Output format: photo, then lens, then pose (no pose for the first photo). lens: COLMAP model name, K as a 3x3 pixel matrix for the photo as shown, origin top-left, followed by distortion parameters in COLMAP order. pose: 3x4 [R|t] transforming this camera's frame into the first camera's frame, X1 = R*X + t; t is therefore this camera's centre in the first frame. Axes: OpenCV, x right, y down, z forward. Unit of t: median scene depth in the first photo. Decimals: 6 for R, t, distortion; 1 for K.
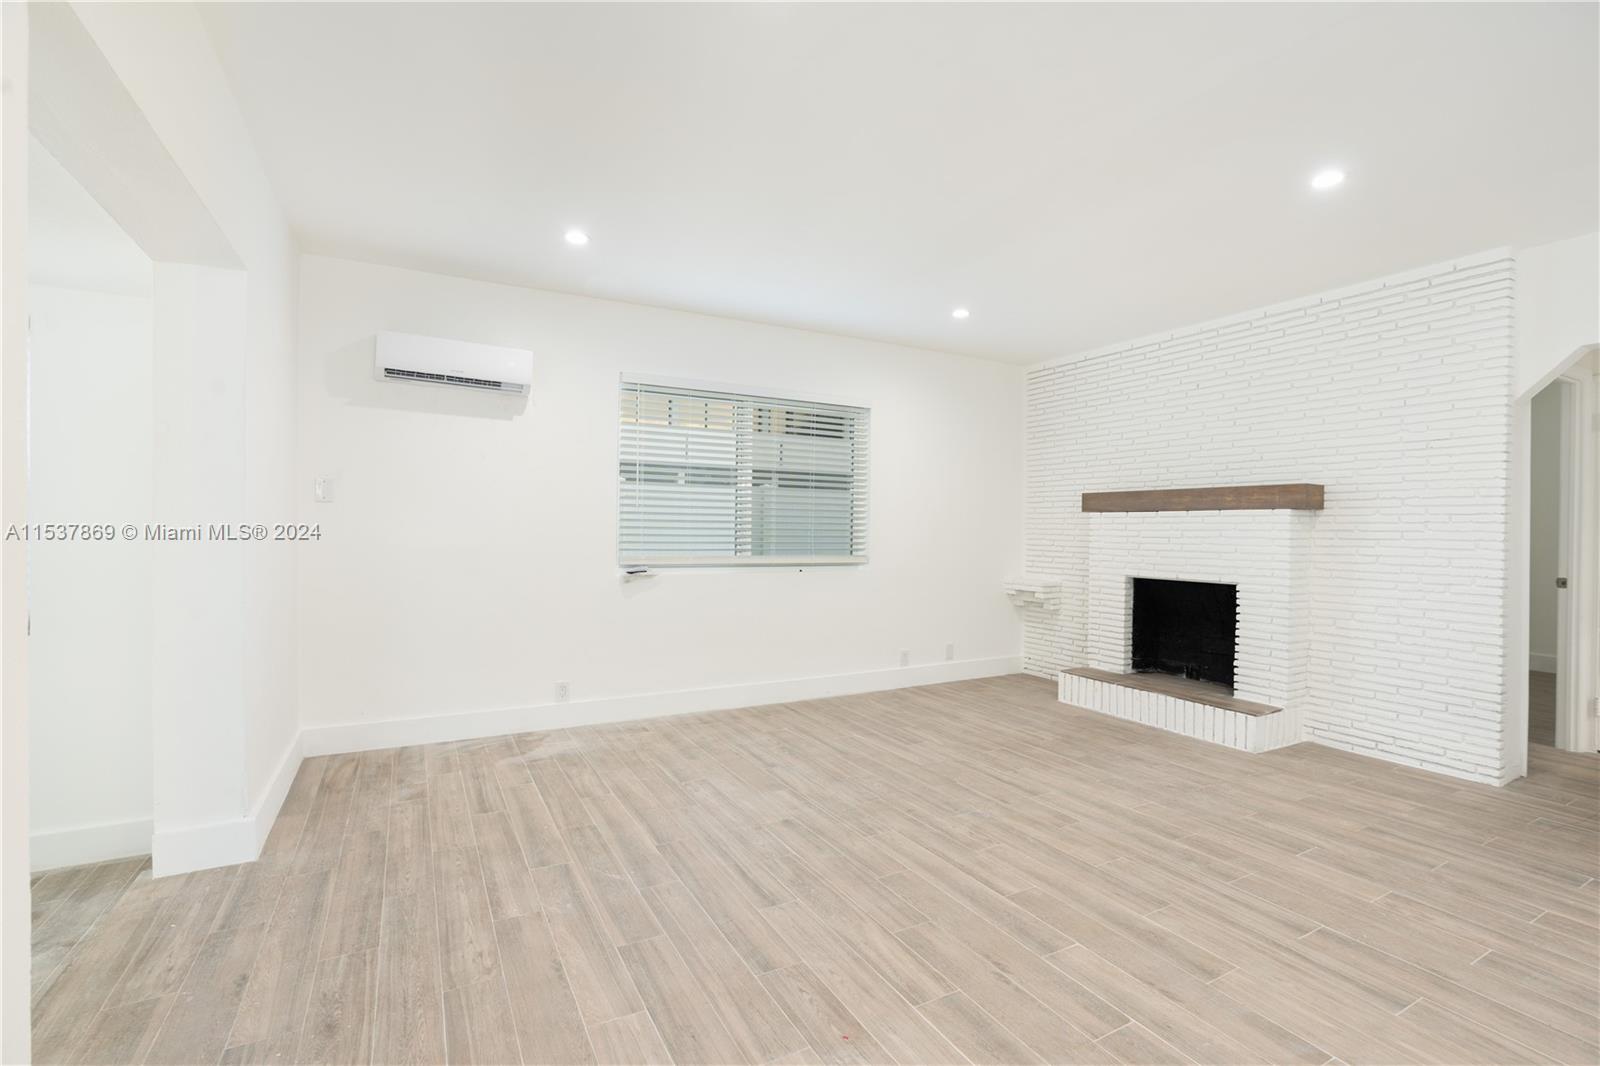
lens RADIAL K [[732.8, 0, 808.0], [0, 732.8, 522.0], [0, 0, 1]] dist [-0.040669, 0.015024]
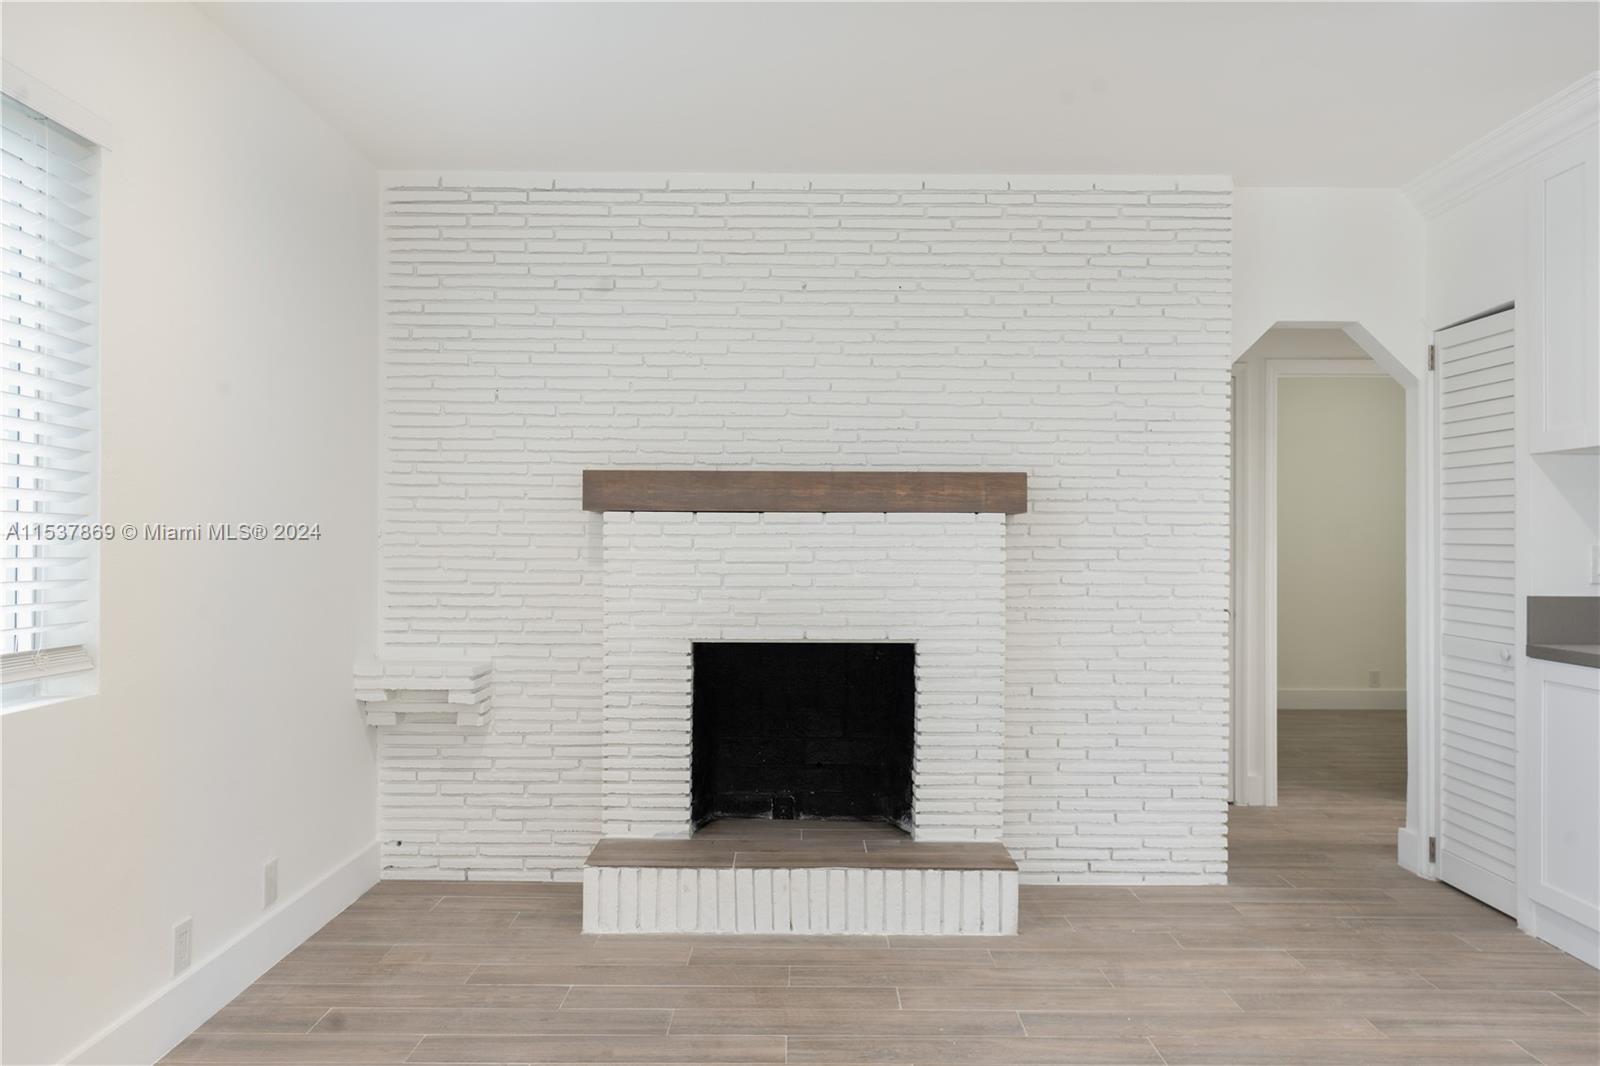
lens RADIAL K [[1083.3, 0, 806.5], [0, 1083.3, 525.4], [0, 0, 1]] dist [-0.002273, 0.004307]
pose [[0.480677, 0.002632, 0.876894, -0.222778], [-0.007618, 0.999970, 0.001174, -0.007690], [-0.876865, -0.007245, 0.480682, 0.726401]]
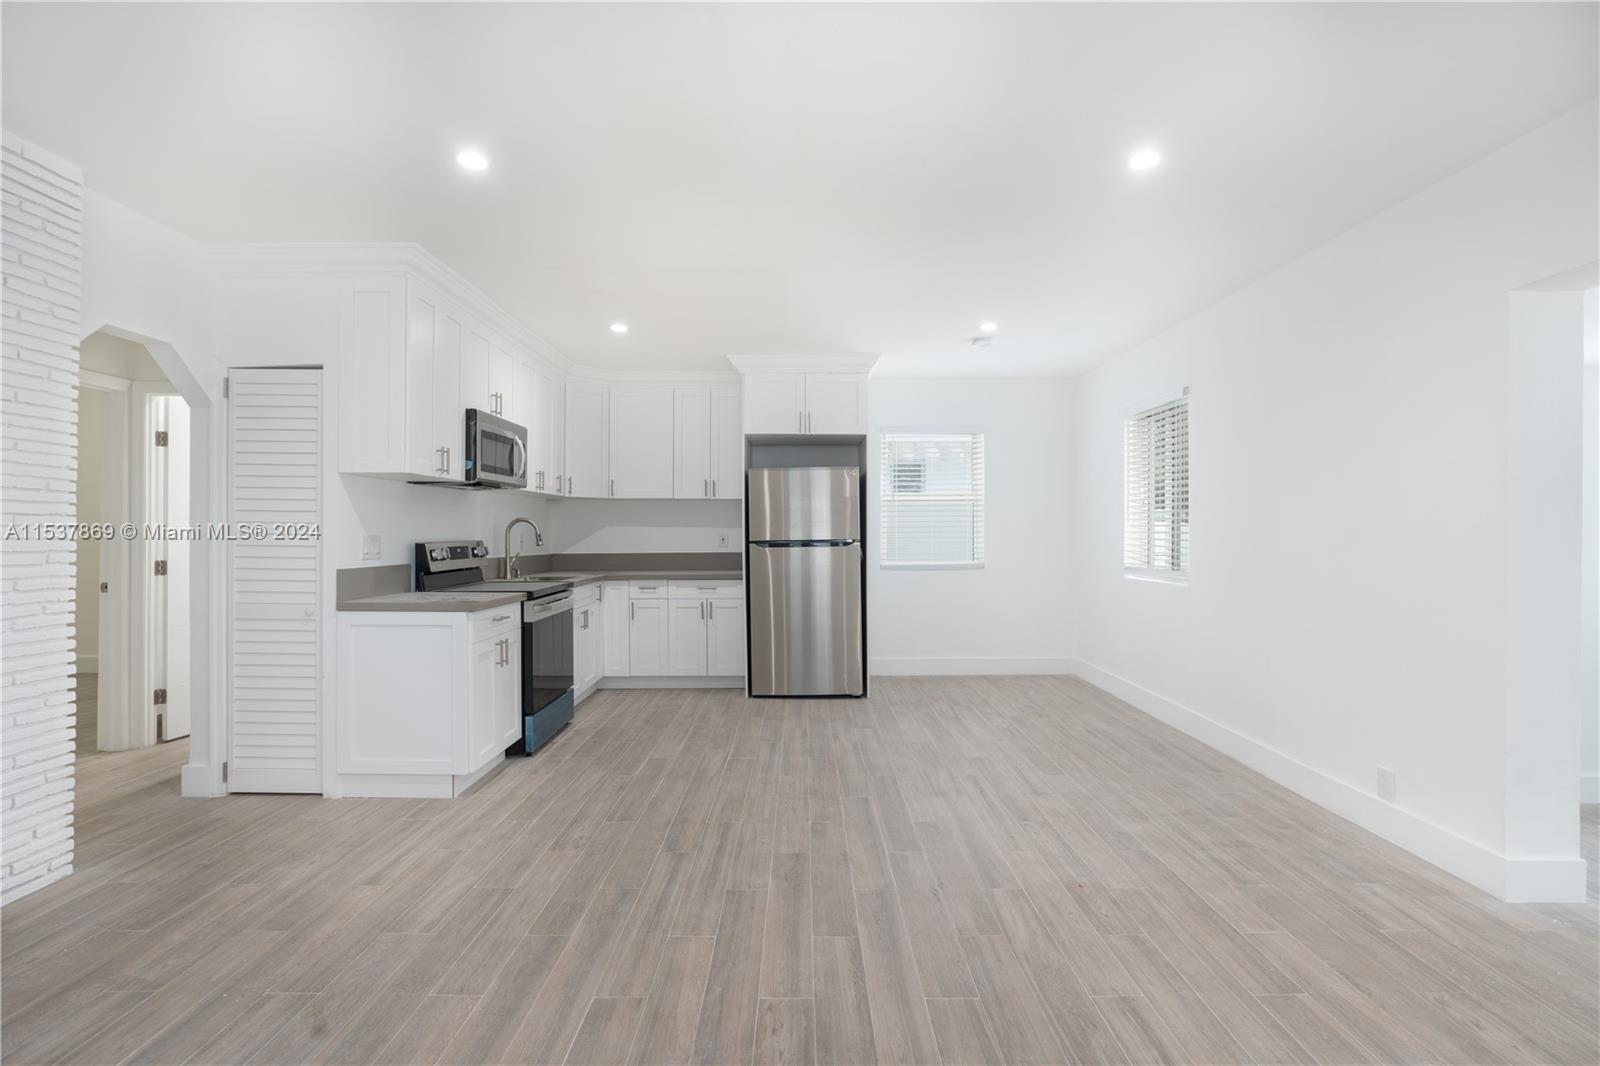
lens RADIAL K [[730.4, 0, 800.0], [0, 730.4, 533.0], [0, 0, 1]] dist [-0.038513, 0.015825]
pose [[-0.872935, -0.013441, 0.487651, -0.069079], [-0.017718, 0.999834, -0.004157, -0.002954], [-0.487514, -0.012269, -0.873029, 1.116136]]
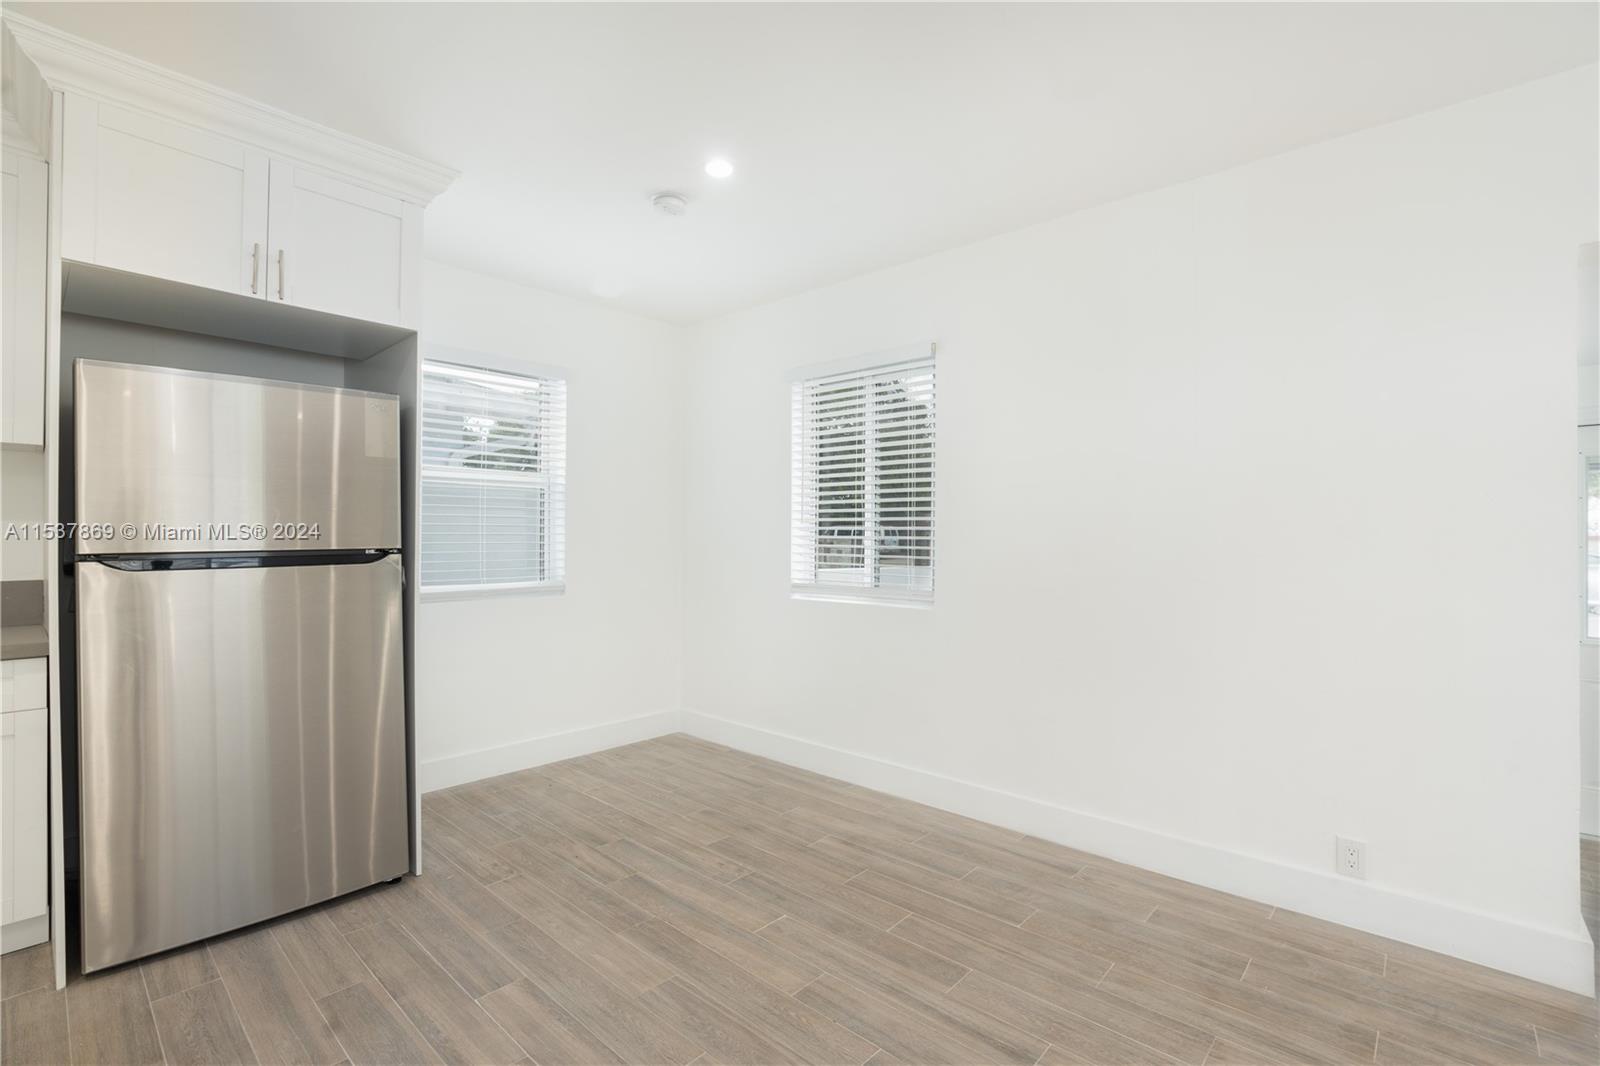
lens RADIAL K [[716.4, 0, 795.0], [0, 716.4, 534.1], [0, 0, 1]] dist [-0.042402, 0.014567]
pose [[-0.945686, -0.021330, -0.324382, 0.382208], [-0.014821, 0.999636, -0.022522, -0.002285], [0.324745, -0.016491, -0.945658, 0.564167]]
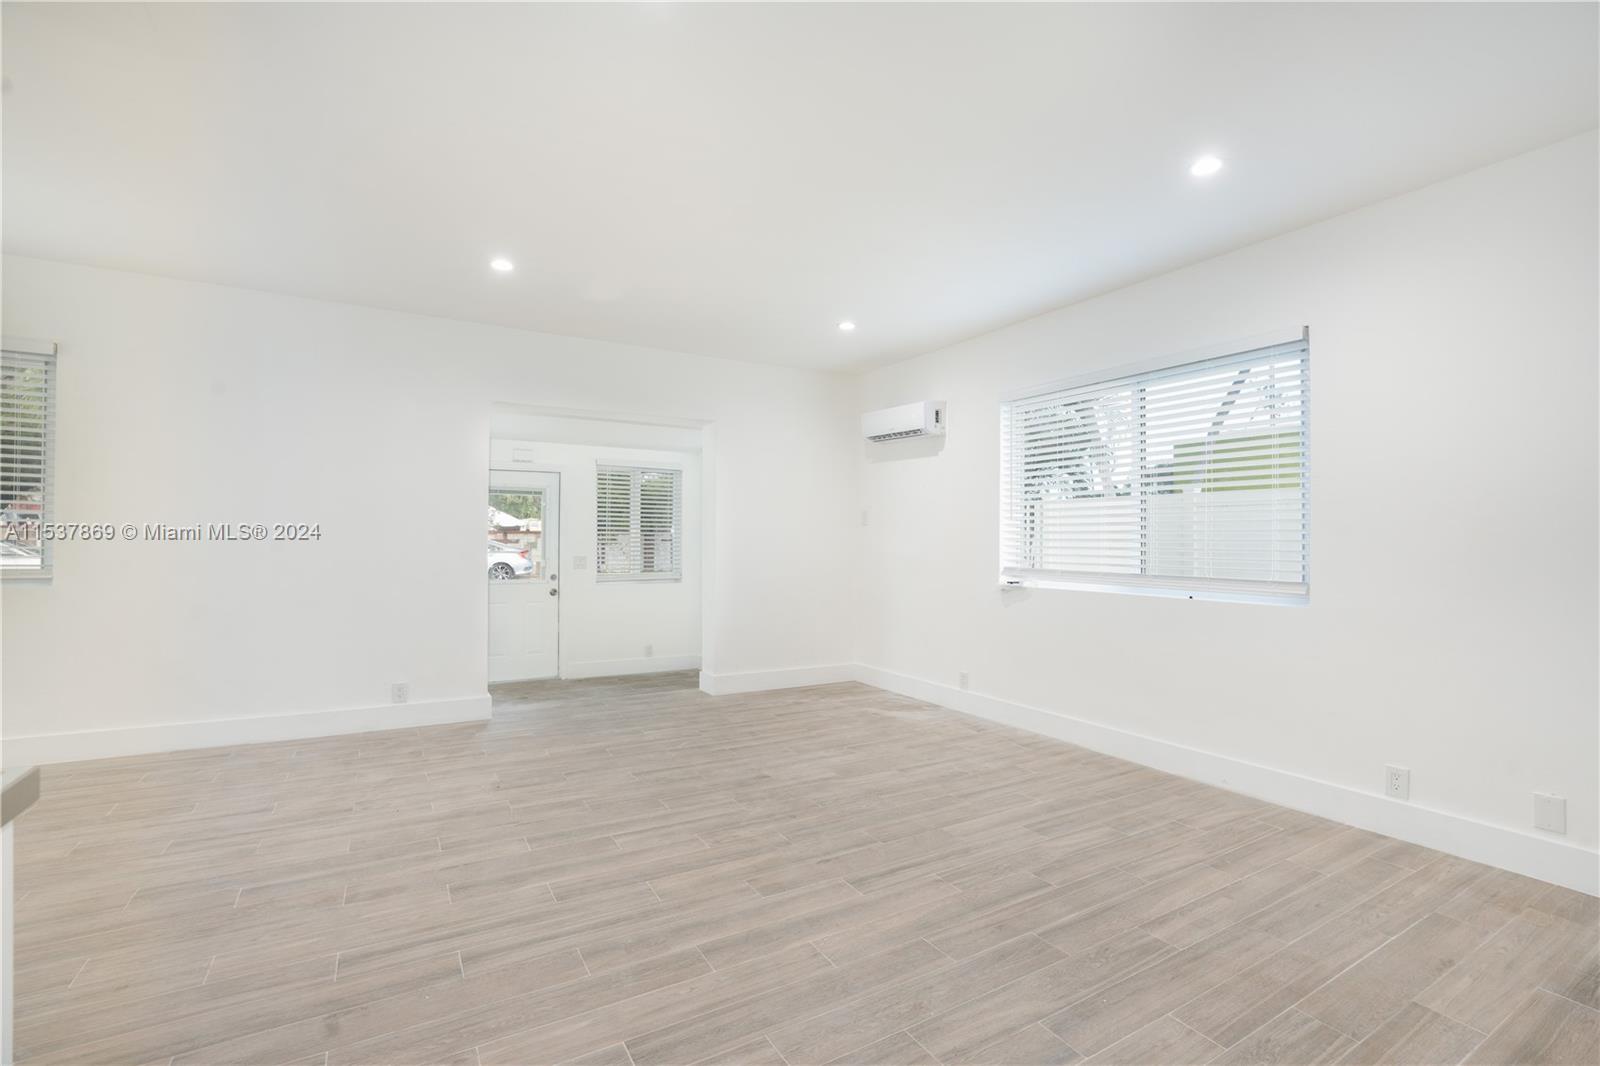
lens RADIAL K [[716.4, 0, 795.0], [0, 716.4, 534.1], [0, 0, 1]] dist [-0.042402, 0.014567]
pose [[0.013051, -0.020401, -0.999707, 0.886949], [0.004144, 0.999784, -0.020348, 0.019722], [0.999906, -0.003878, 0.013132, 0.774811]]
